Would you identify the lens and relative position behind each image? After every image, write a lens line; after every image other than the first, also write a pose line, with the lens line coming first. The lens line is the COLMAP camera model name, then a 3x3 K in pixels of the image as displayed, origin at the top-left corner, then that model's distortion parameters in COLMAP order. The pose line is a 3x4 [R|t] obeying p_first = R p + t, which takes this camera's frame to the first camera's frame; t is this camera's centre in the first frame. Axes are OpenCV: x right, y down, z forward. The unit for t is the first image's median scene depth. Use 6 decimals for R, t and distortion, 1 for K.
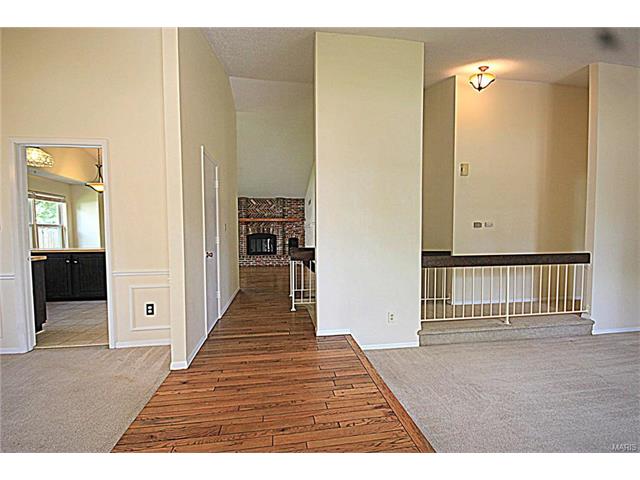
lens RADIAL K [[299.0, 0, 320.7], [0, 299.0, 244.0], [0, 0, 1]] dist [-0.000013, 0.000054]
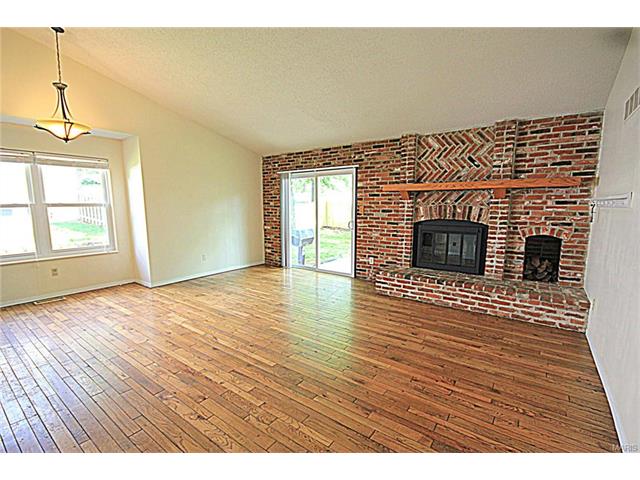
lens RADIAL K [[299.0, 0, 320.7], [0, 299.0, 244.0], [0, 0, 1]] dist [-0.000013, 0.000054]
pose [[0.708002, 0.099132, -0.699218, -0.044345], [-0.032297, 0.993608, 0.108166, -0.057149], [0.705471, -0.053999, 0.706678, 0.813761]]
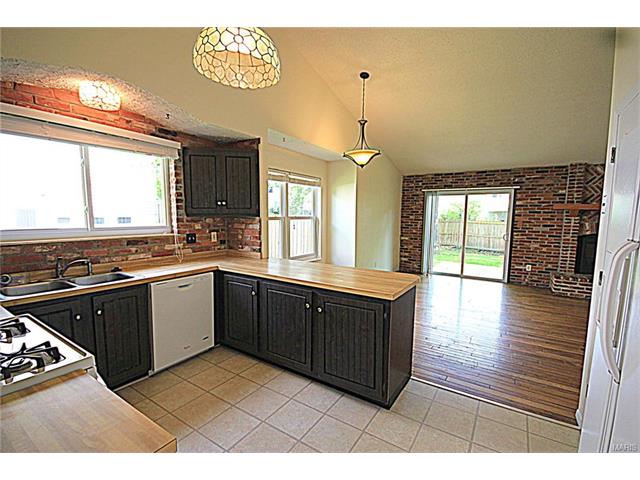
lens RADIAL K [[299.0, 0, 320.7], [0, 299.0, 244.0], [0, 0, 1]] dist [-0.000013, 0.000054]
pose [[0.745187, 0.081788, -0.661822, -0.326692], [-0.043829, 0.996311, 0.073774, -0.047143], [0.665414, -0.025968, 0.746023, 0.413309]]
